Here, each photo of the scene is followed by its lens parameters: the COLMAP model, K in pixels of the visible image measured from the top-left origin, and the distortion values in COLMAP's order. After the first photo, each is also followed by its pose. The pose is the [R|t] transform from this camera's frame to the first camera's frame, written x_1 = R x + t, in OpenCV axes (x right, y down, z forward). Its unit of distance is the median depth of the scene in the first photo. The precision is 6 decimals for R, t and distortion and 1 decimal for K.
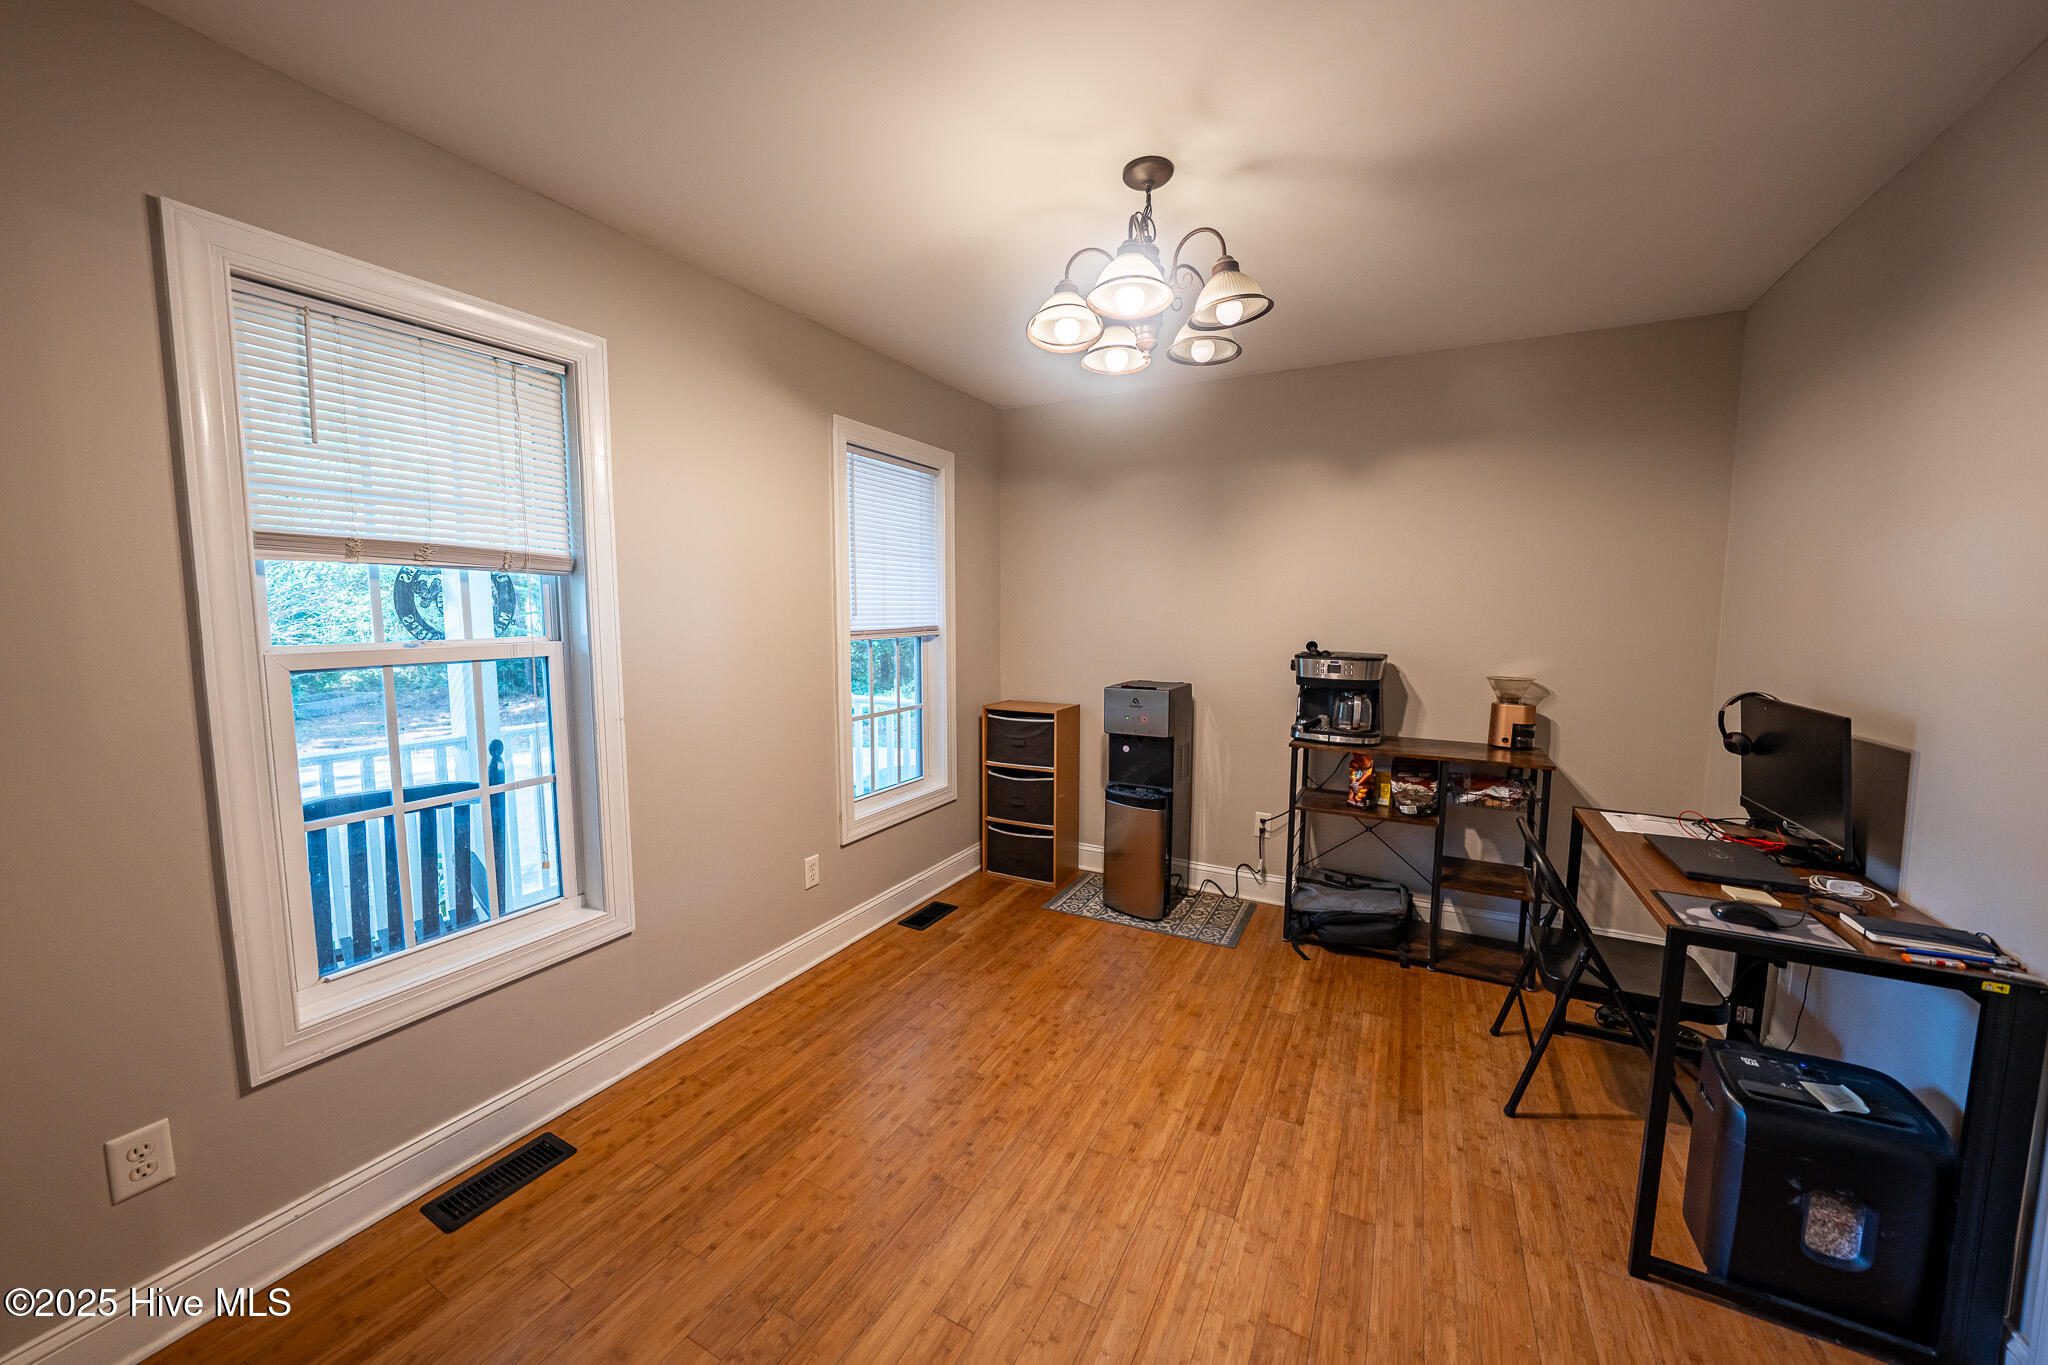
lens RADIAL K [[719.3, 0, 1004.8], [0, 719.3, 679.1], [0, 0, 1]] dist [-0.019937, 0.002105]
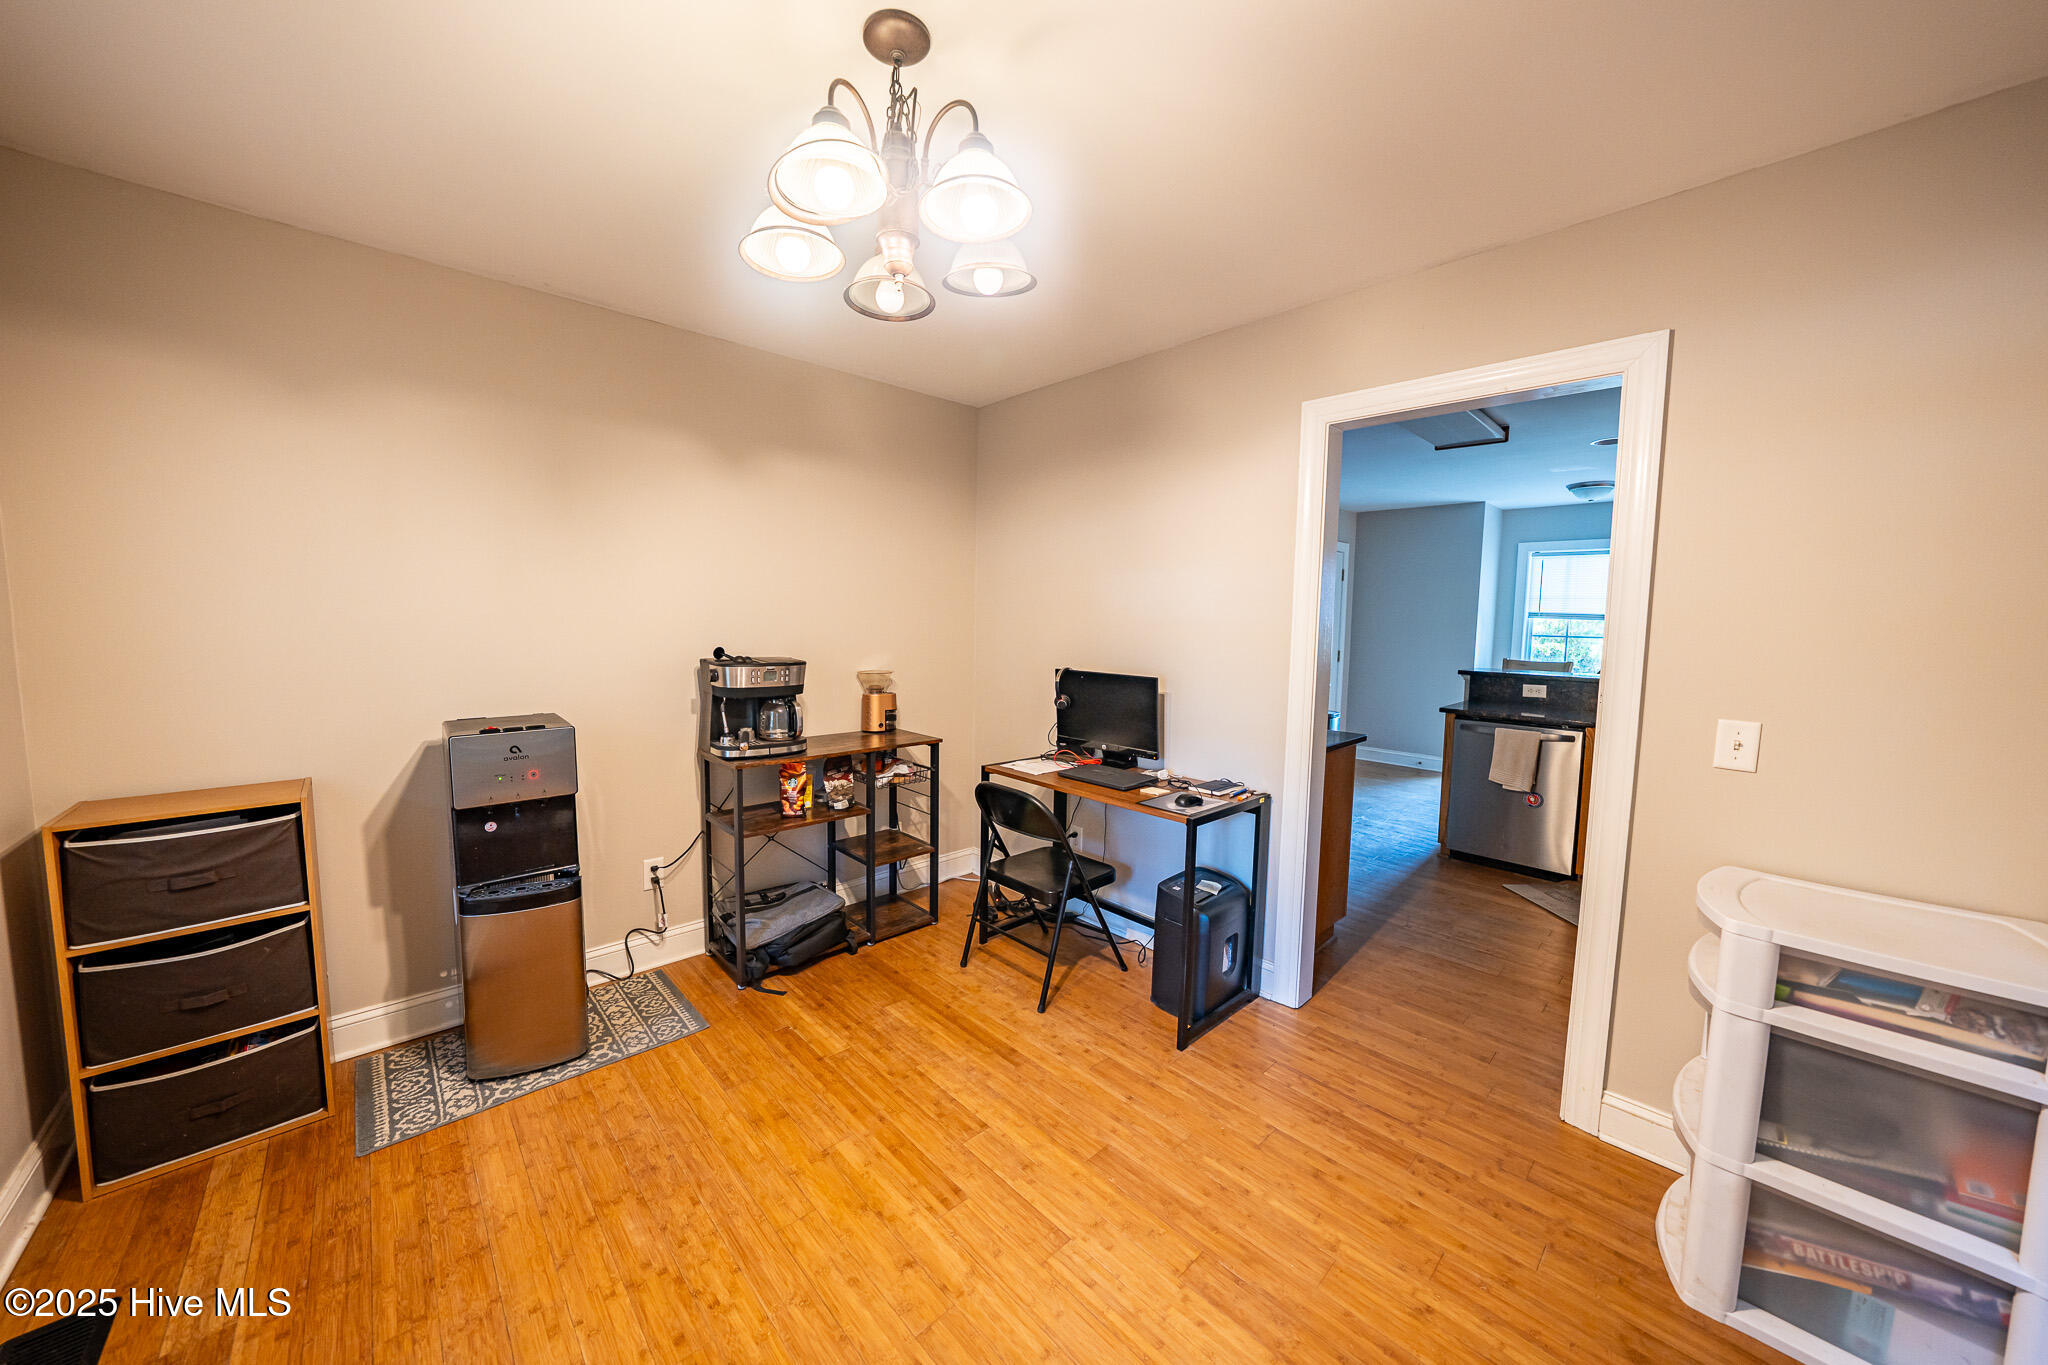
lens RADIAL K [[719.3, 0, 1014.2], [0, 719.3, 678.7], [0, 0, 1]] dist [-0.019937, 0.002105]
pose [[0.308067, -0.078221, 0.948144, -0.400577], [0.075301, 0.995492, 0.057661, -0.049317], [-0.948380, 0.053632, 0.312568, 0.512563]]
